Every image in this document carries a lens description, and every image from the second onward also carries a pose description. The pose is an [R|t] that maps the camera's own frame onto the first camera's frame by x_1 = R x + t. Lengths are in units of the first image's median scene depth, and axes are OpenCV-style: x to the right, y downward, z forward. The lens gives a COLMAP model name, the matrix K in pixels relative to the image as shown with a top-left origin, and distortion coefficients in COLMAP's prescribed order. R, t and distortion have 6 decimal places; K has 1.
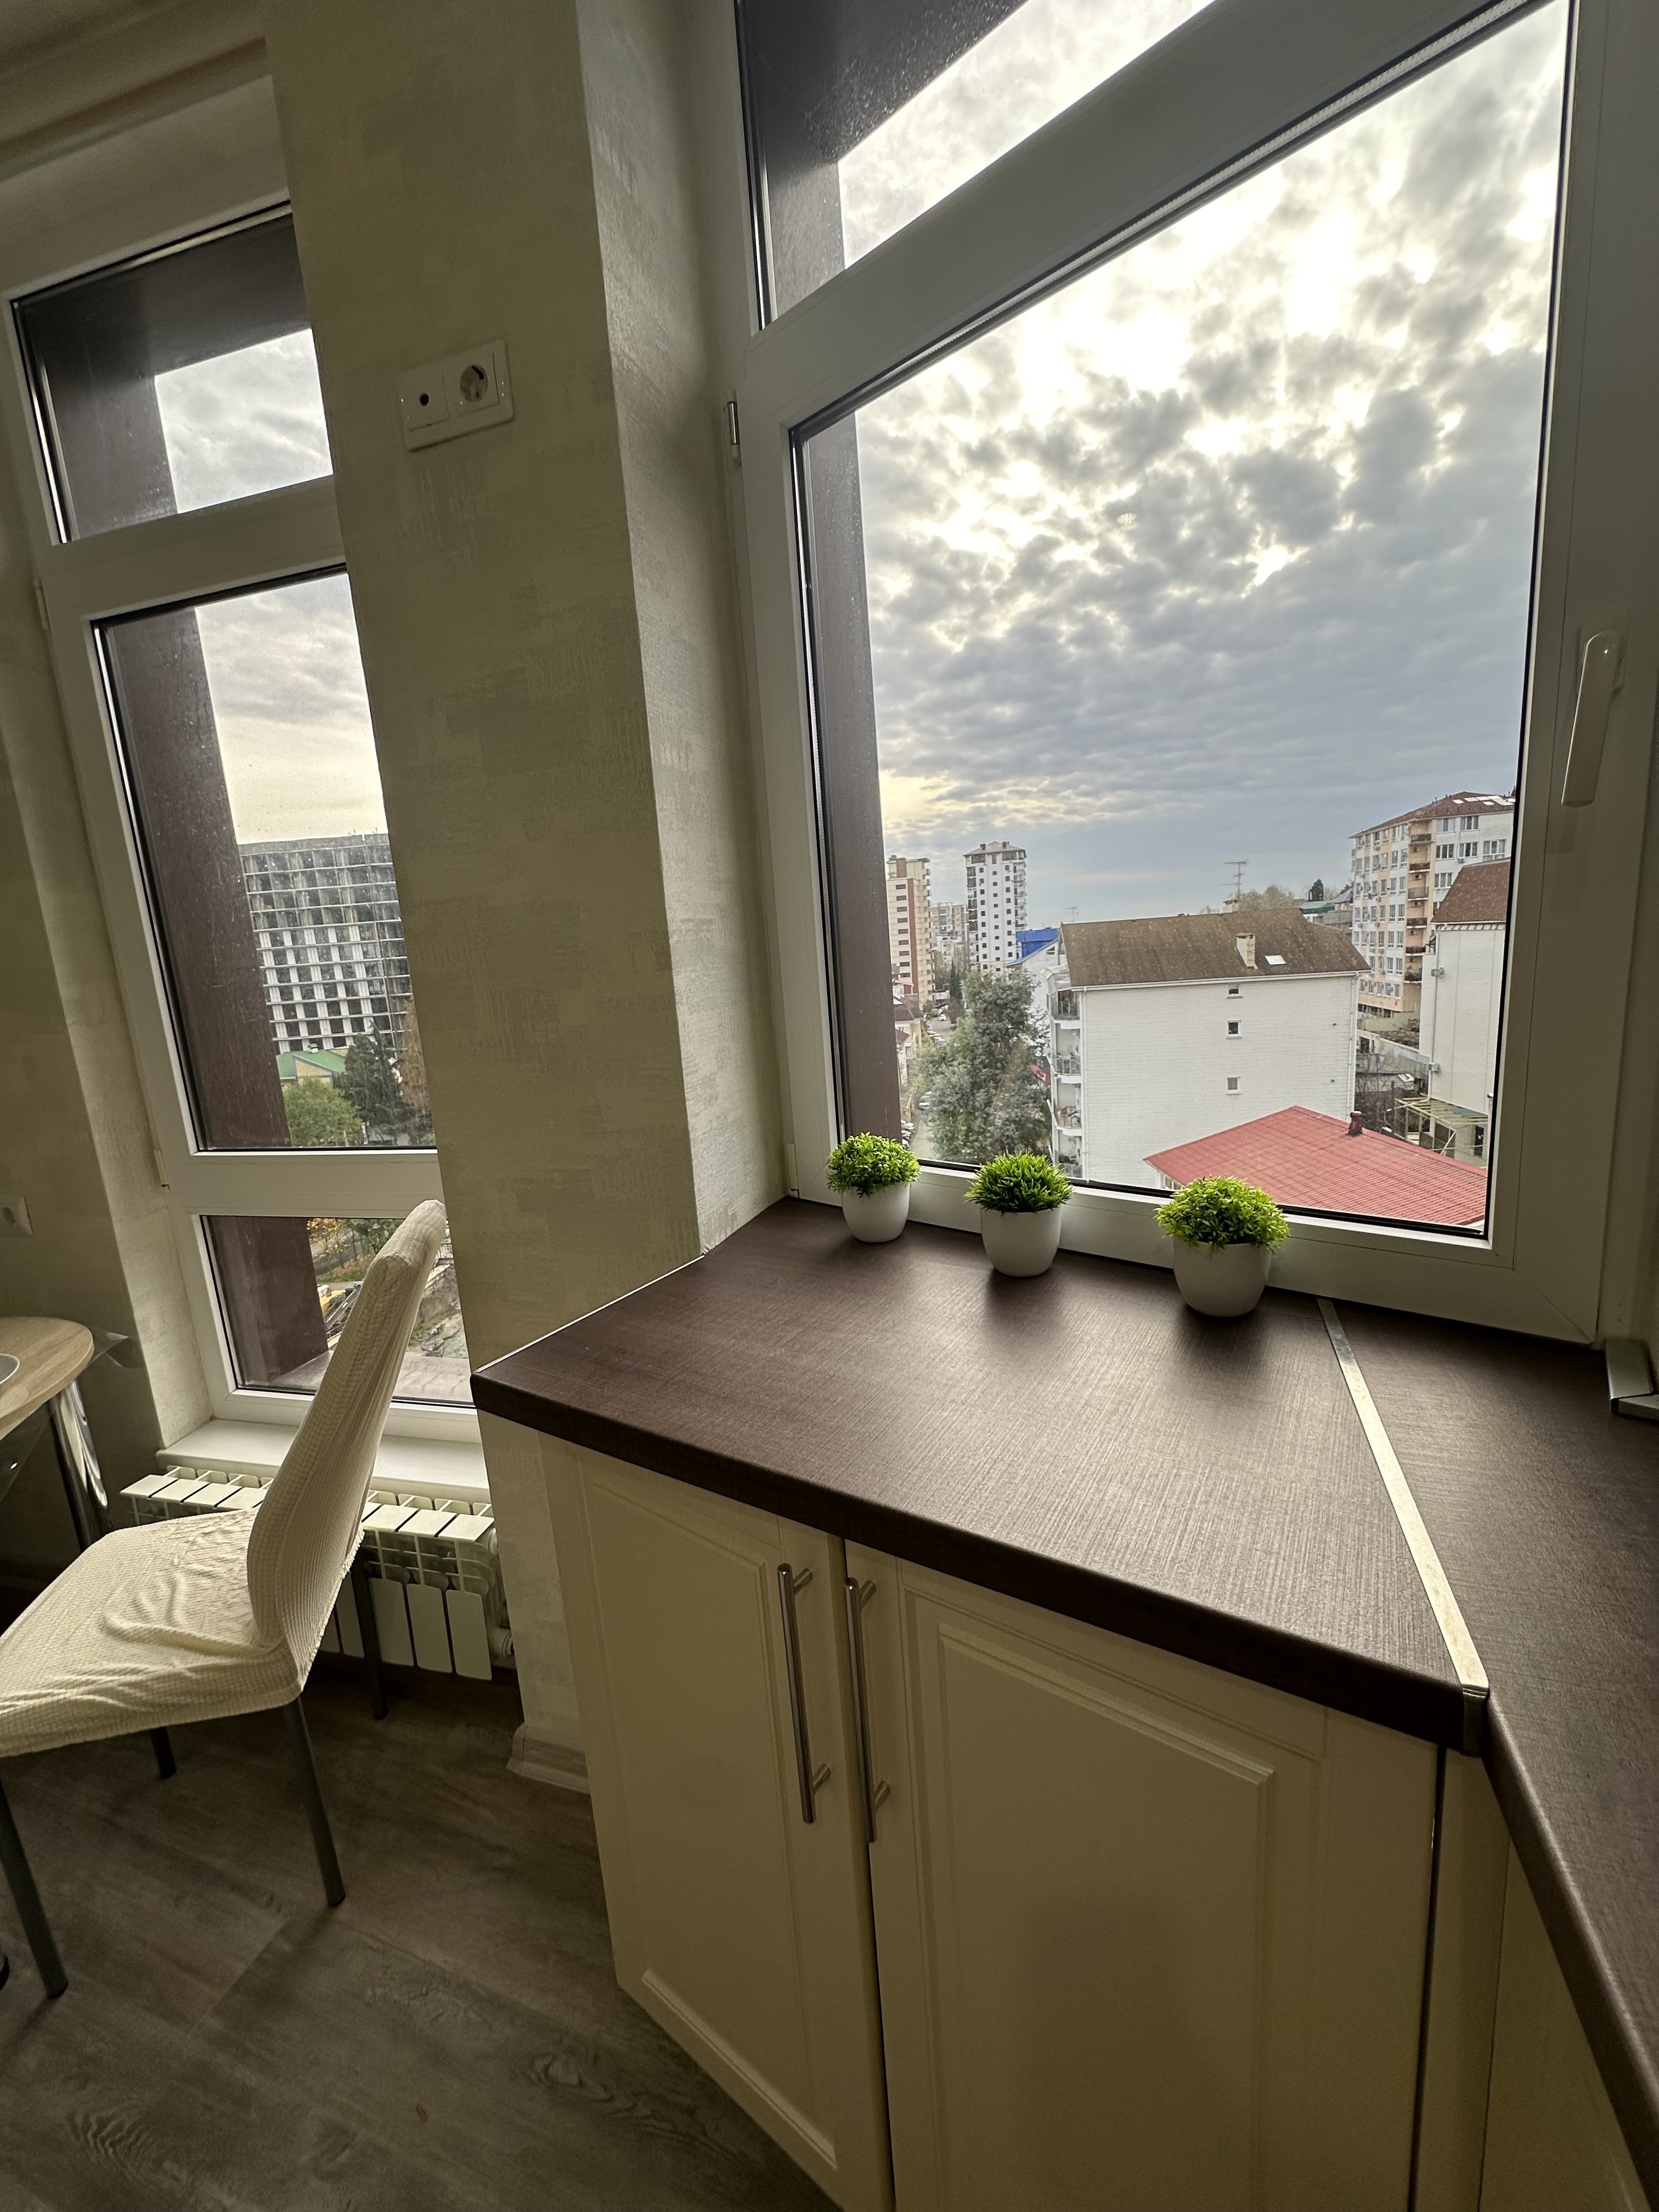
lens RADIAL K [[884.4, 0, 829.5], [0, 884.4, 1106.0], [0, 0, 1]] dist [-0.002868, -0.000380]
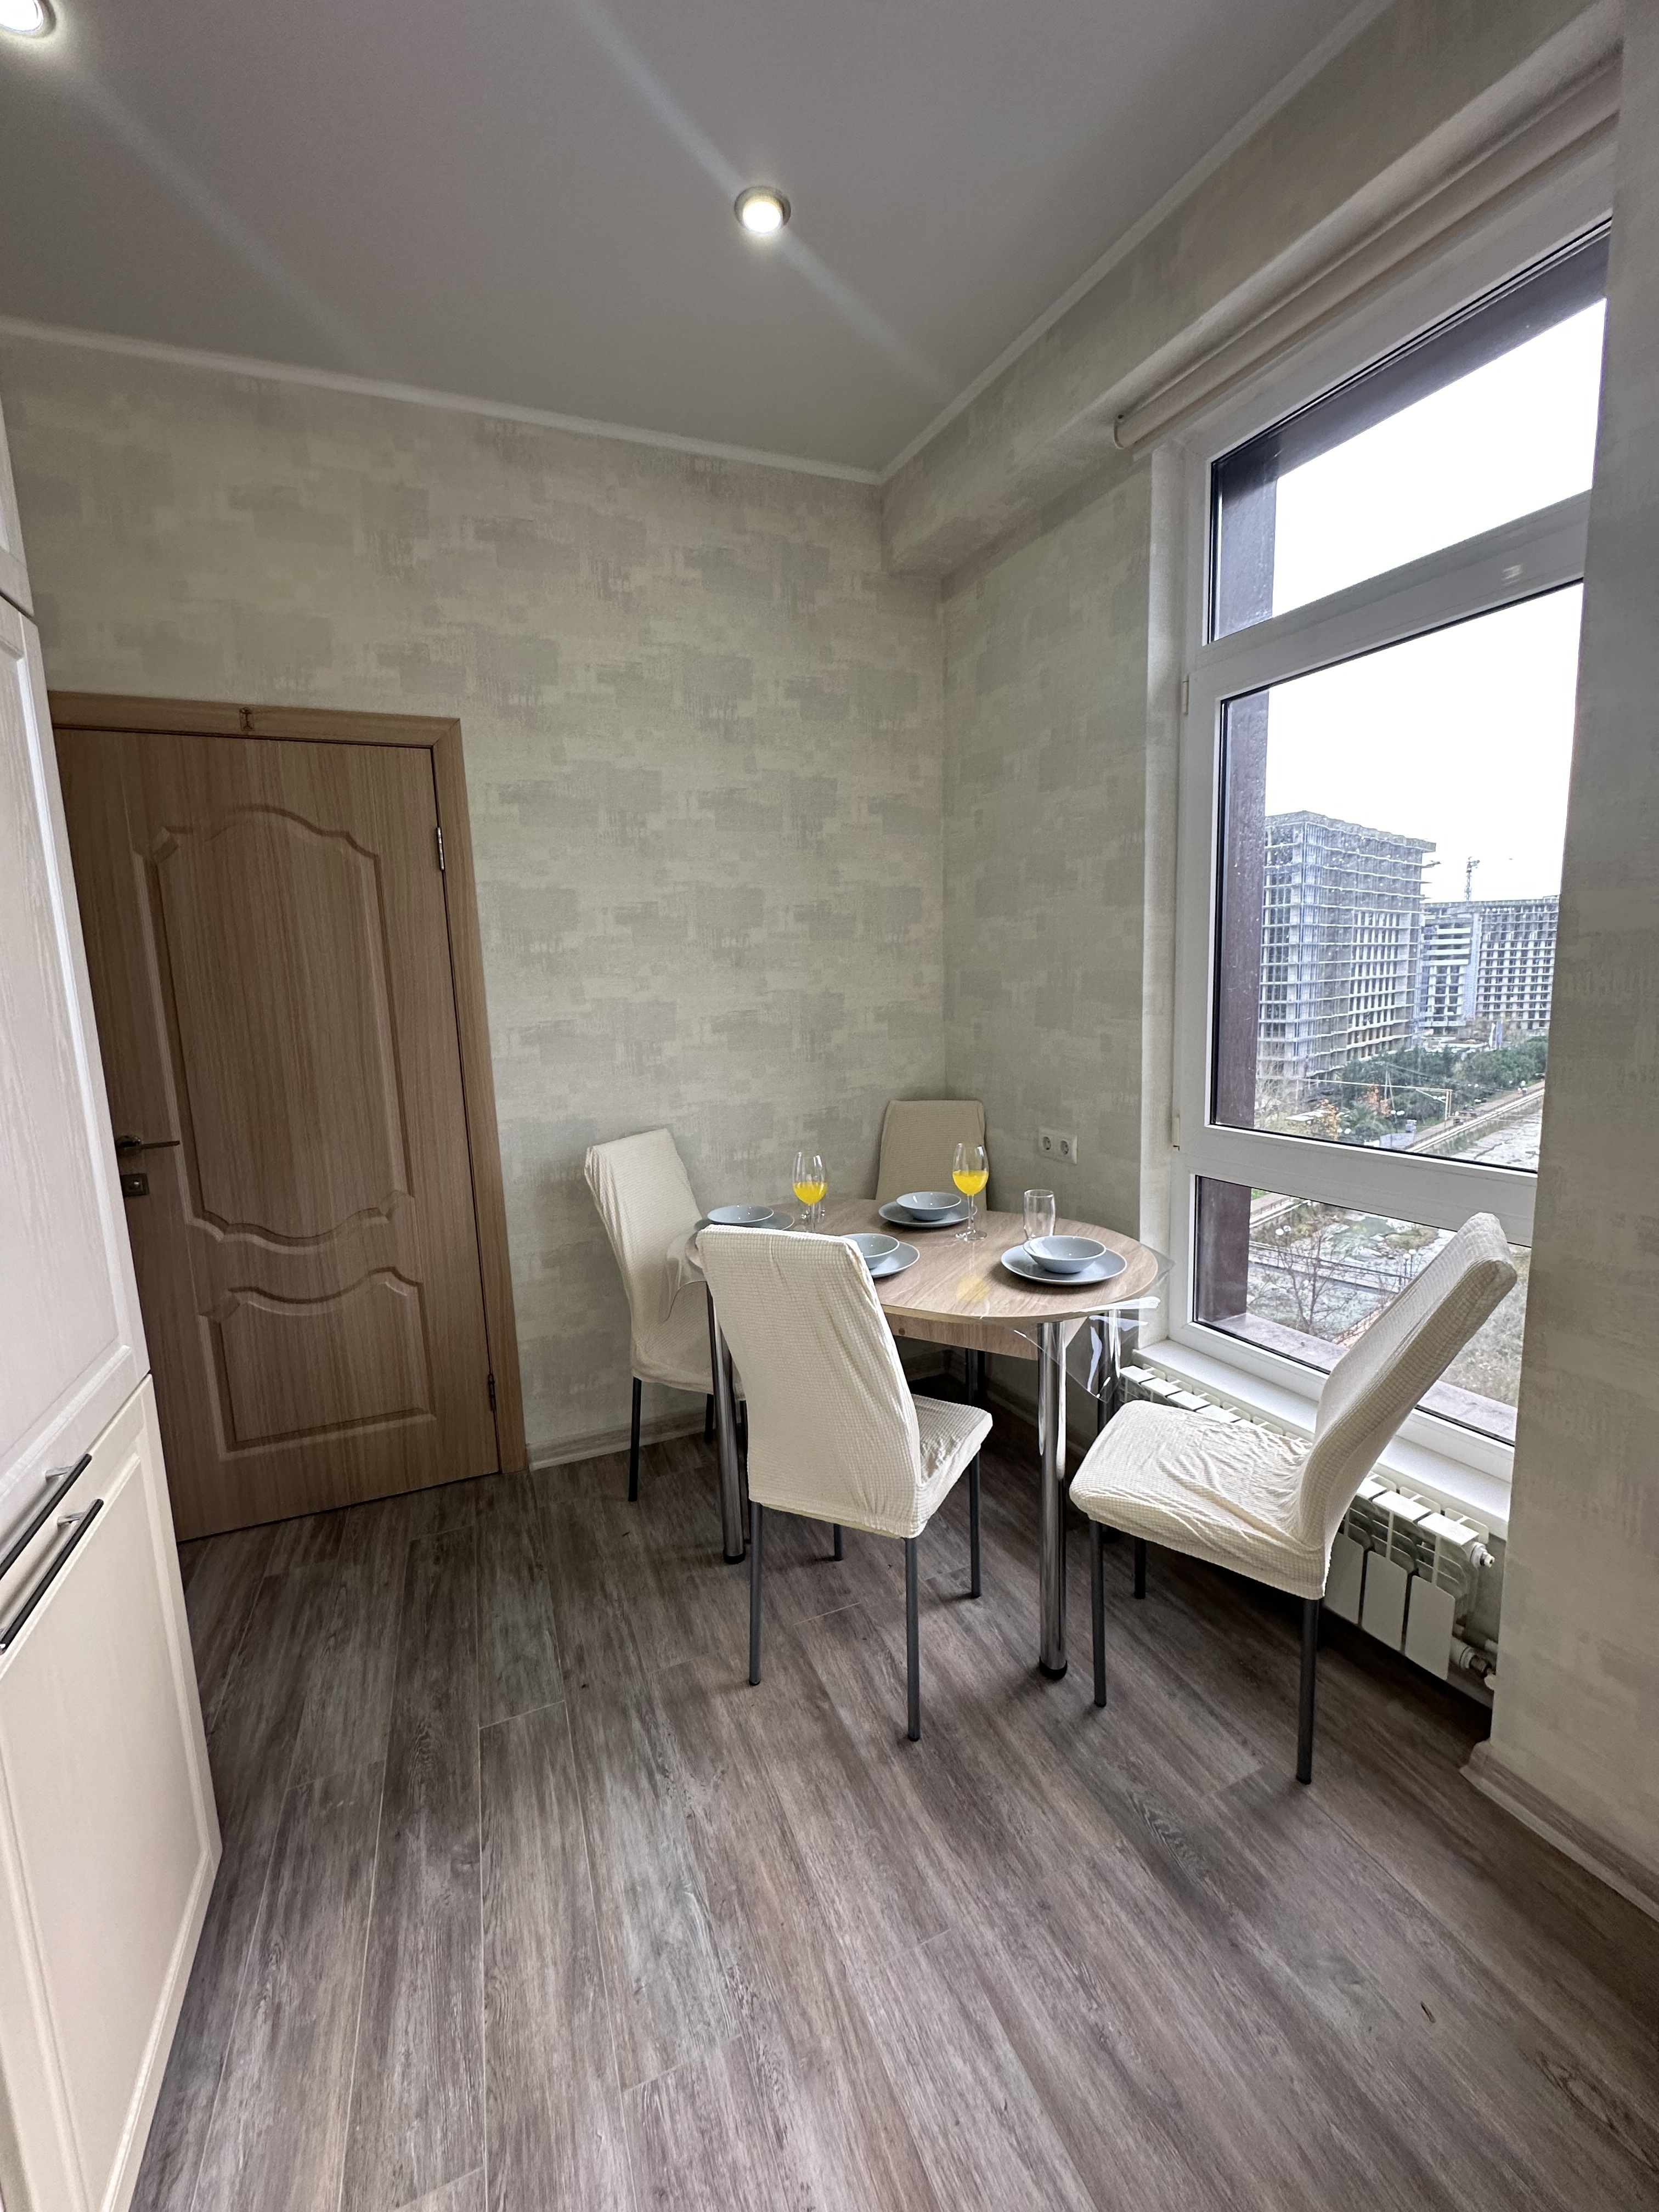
lens RADIAL K [[884.4, 0, 829.5], [0, 884.4, 1106.0], [0, 0, 1]] dist [-0.002868, -0.000380]
pose [[0.676496, 0.153038, -0.720369, -0.230785], [-0.144435, 0.986744, 0.073989, 0.015080], [0.722143, 0.053993, 0.689633, -0.265122]]
